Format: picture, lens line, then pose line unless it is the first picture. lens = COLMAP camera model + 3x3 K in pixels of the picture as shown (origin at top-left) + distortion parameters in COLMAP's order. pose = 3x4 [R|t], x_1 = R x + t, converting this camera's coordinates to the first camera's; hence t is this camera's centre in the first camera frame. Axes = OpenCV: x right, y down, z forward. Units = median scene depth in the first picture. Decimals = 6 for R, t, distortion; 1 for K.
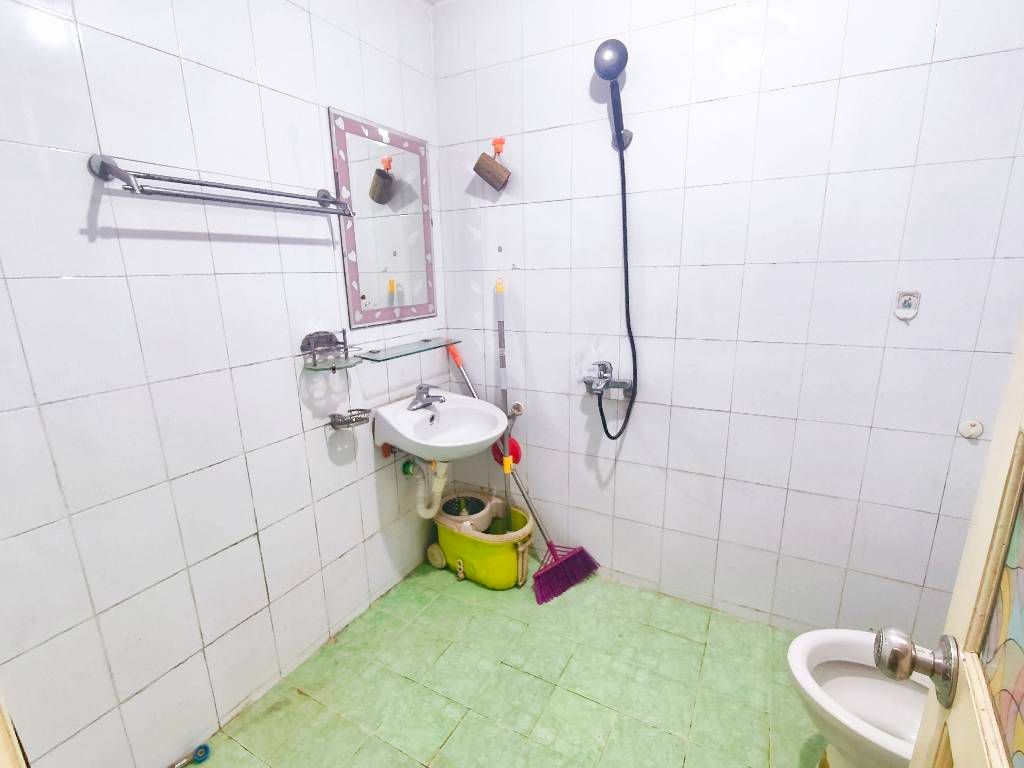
lens RADIAL K [[473.1, 0, 511.4], [0, 473.1, 386.0], [0, 0, 1]] dist [-0.003653, -0.001138]
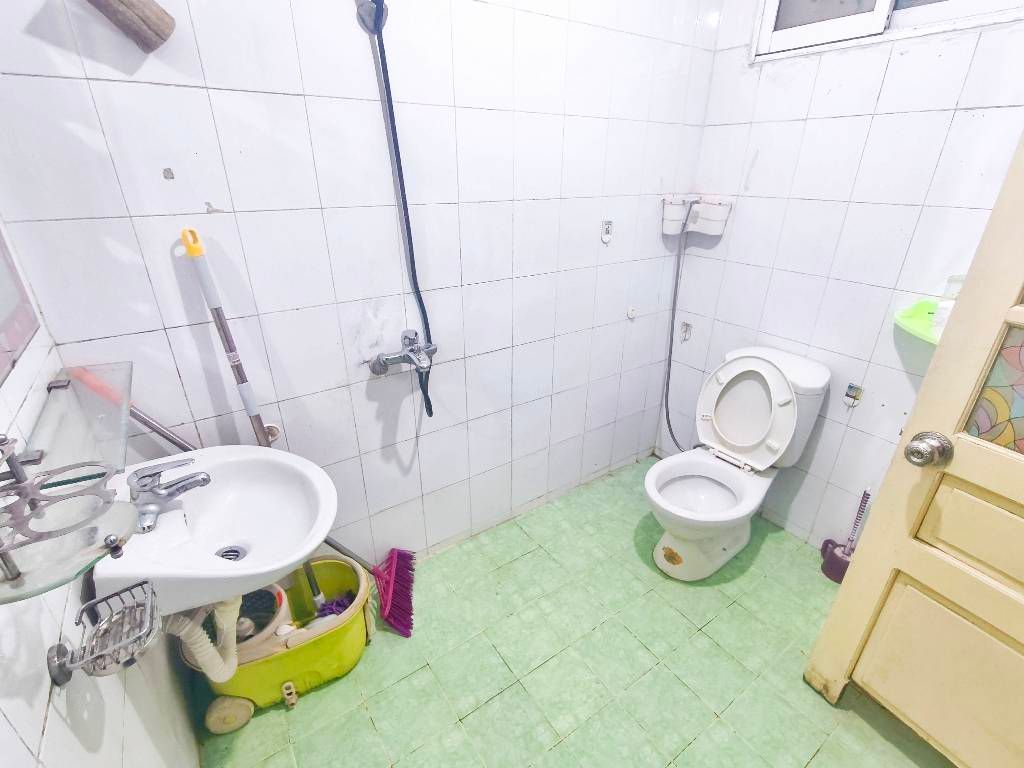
lens RADIAL K [[473.1, 0, 511.4], [0, 473.1, 386.0], [0, 0, 1]] dist [-0.003653, -0.001138]
pose [[0.452610, -0.353857, 0.818492, -0.394914], [0.195317, 0.934944, 0.296196, -0.161022], [-0.870055, 0.025804, 0.492279, 0.448631]]
